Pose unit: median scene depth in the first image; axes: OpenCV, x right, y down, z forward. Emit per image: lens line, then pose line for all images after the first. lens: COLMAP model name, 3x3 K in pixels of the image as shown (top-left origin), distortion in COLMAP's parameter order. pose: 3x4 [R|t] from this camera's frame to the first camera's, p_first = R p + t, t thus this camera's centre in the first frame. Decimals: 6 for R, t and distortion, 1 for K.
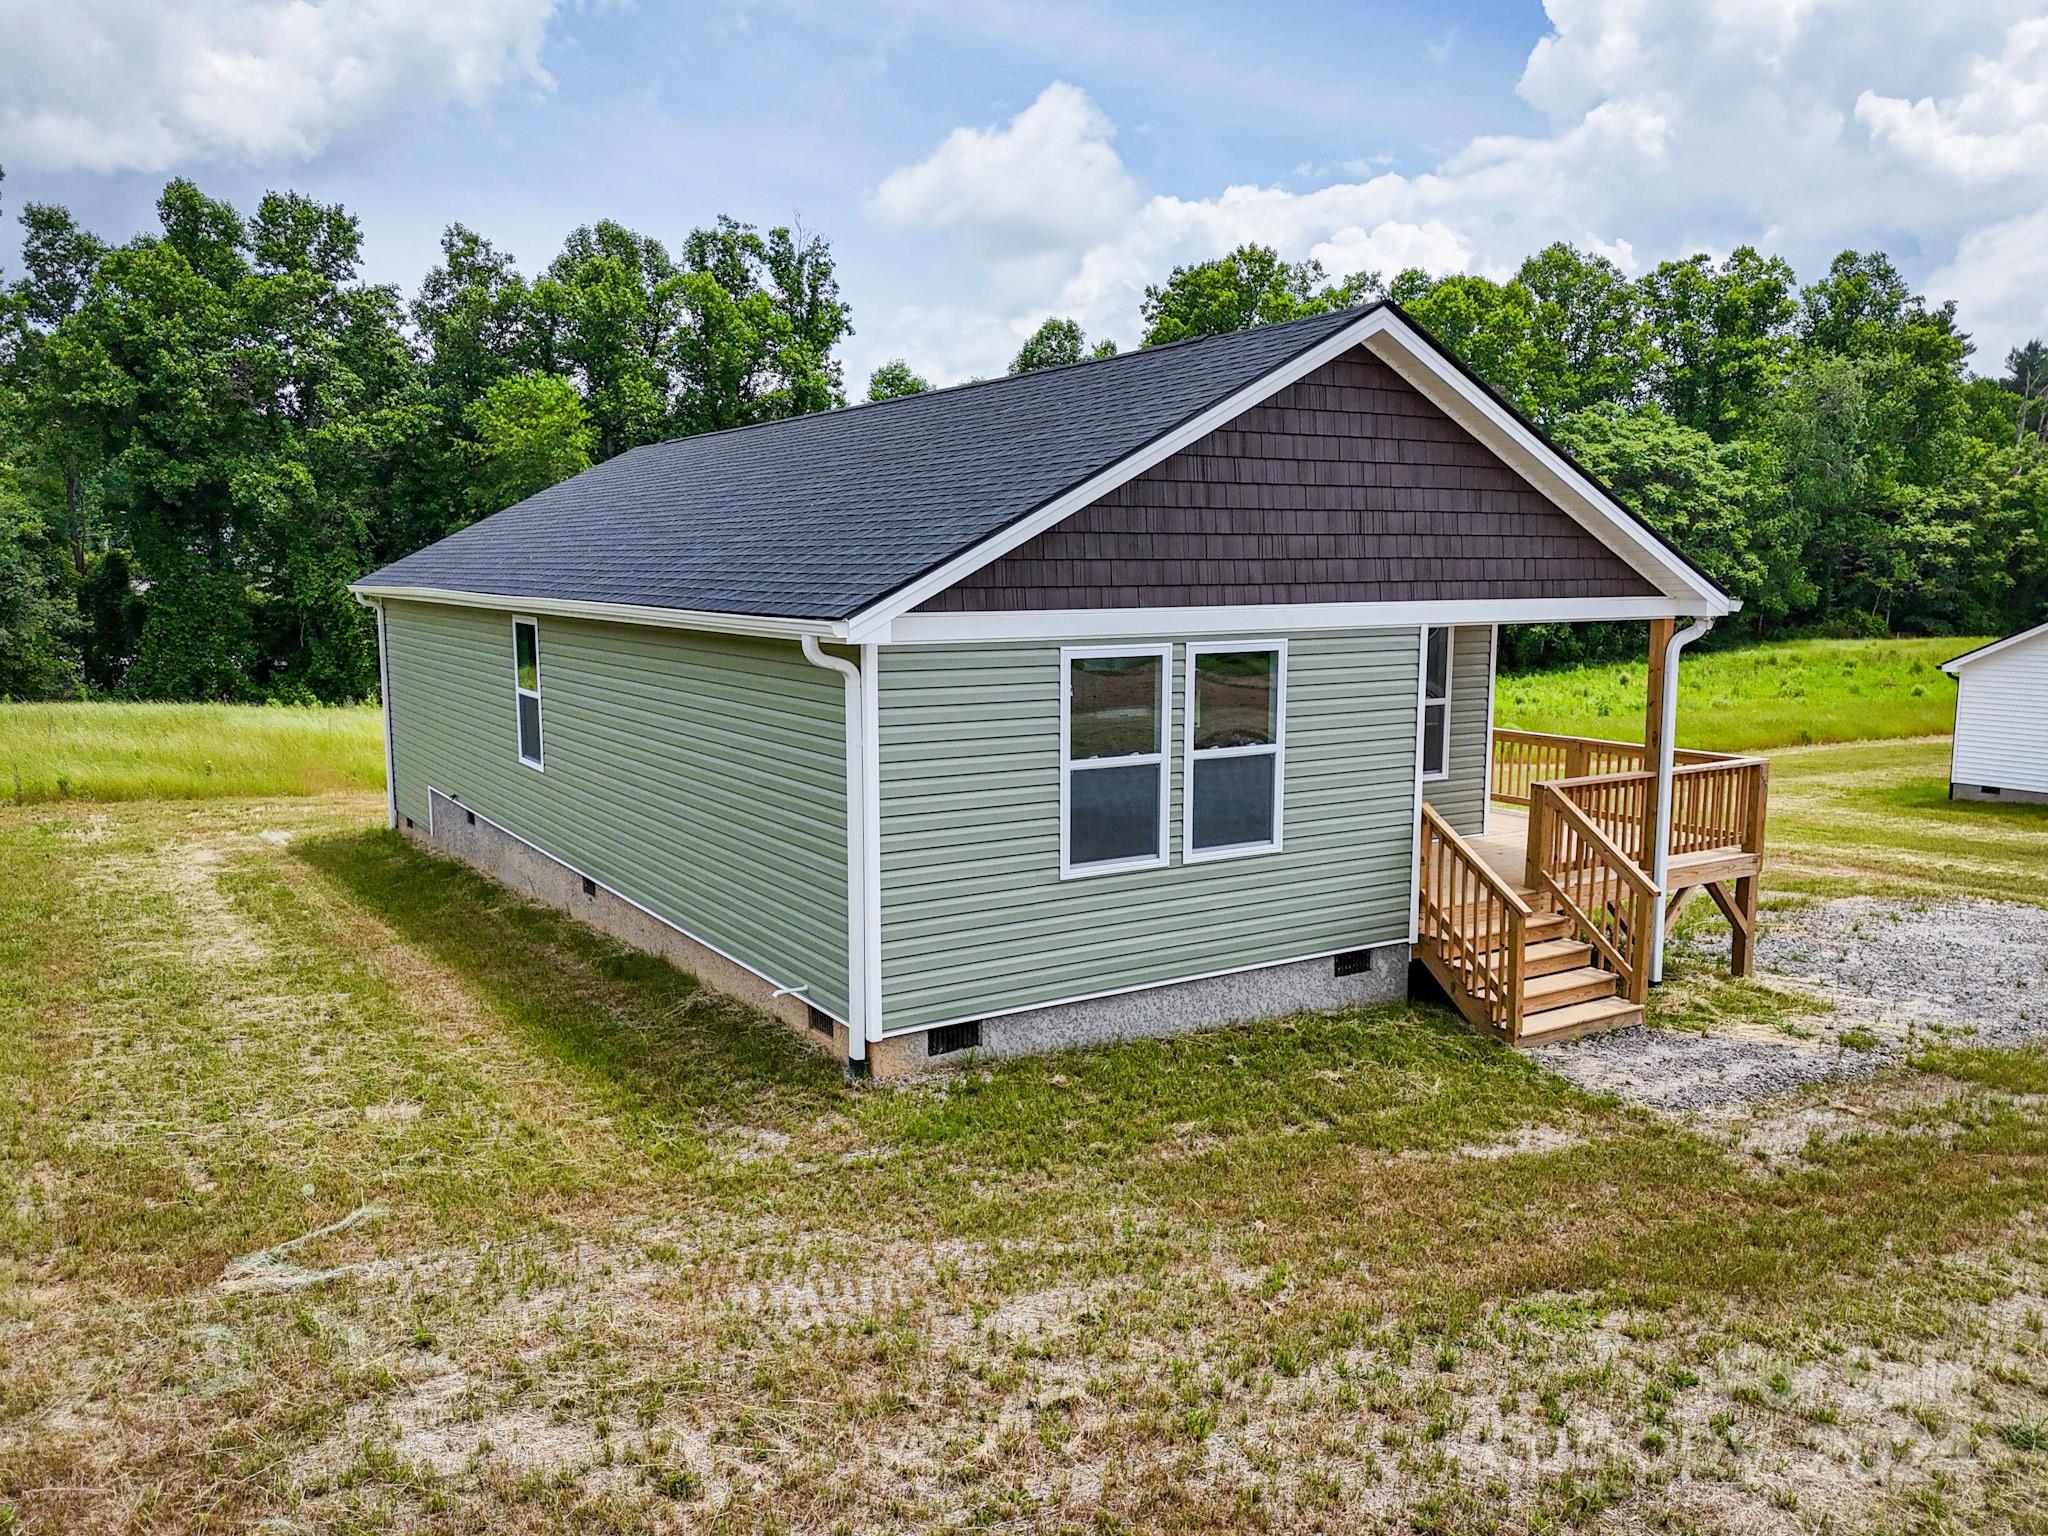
lens RADIAL K [[1517.0, 0, 1033.7], [0, 1517.0, 763.3], [0, 0, 1]] dist [0.073963, -0.067883]
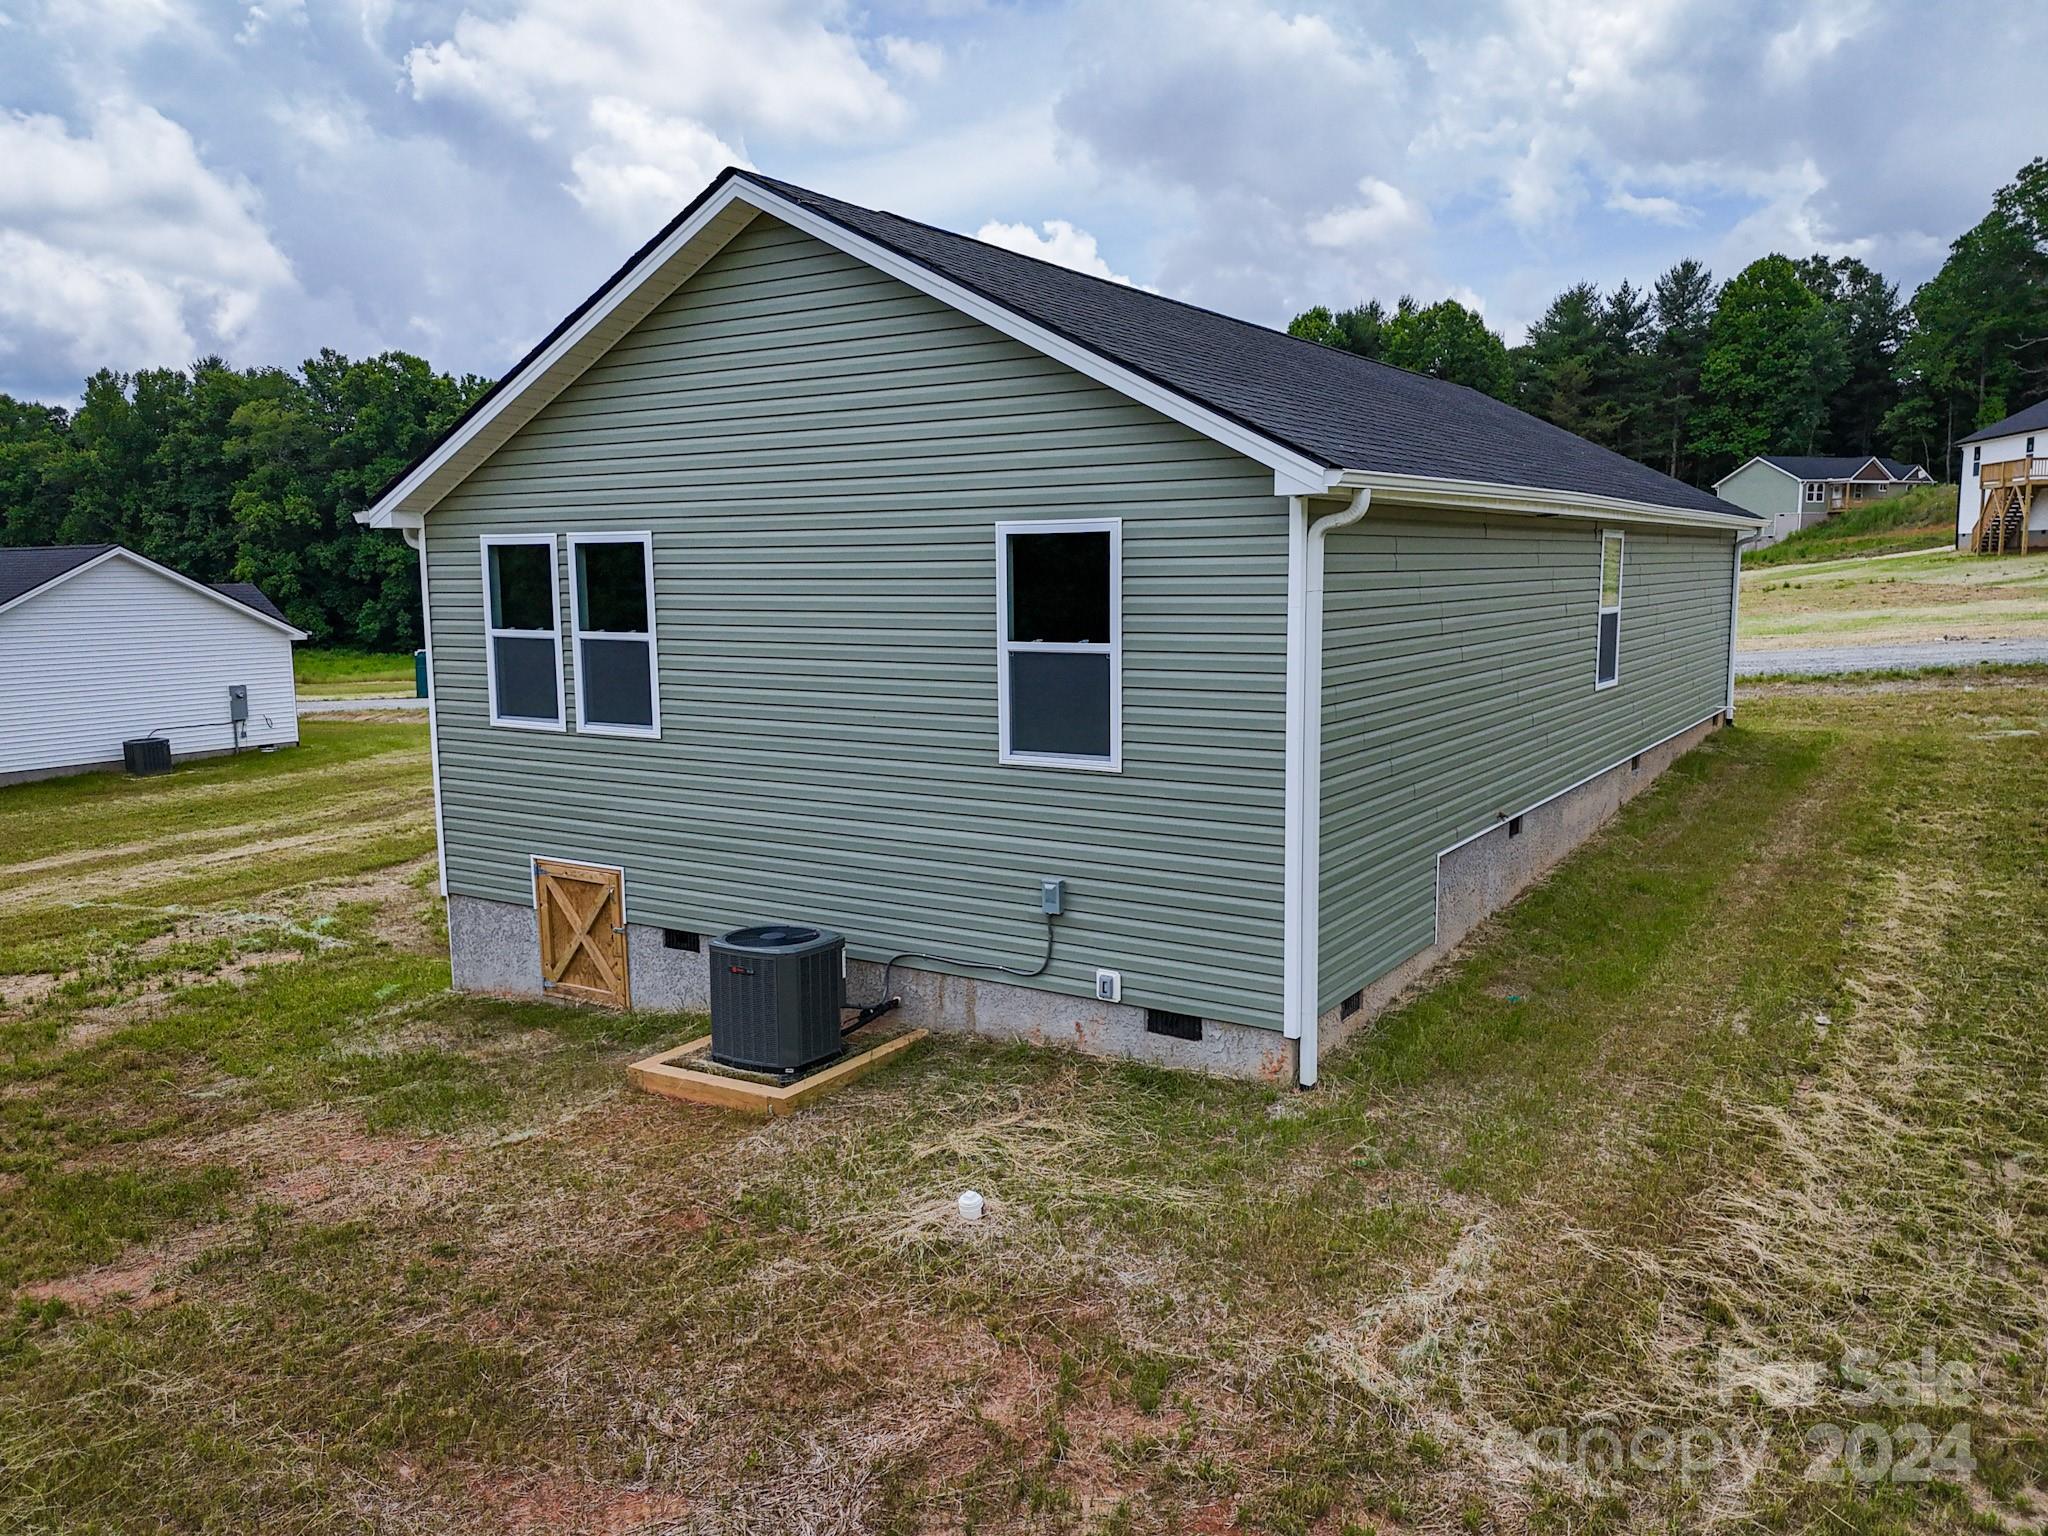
lens RADIAL K [[1517.0, 0, 1027.2], [0, 1517.0, 765.2], [0, 0, 1]] dist [0.073963, -0.067883]
pose [[0.412862, 0.105872, -0.904619, 1.217600], [-0.110753, 0.991686, 0.065515, -0.020367], [0.904035, 0.073141, 0.421155, 0.798592]]
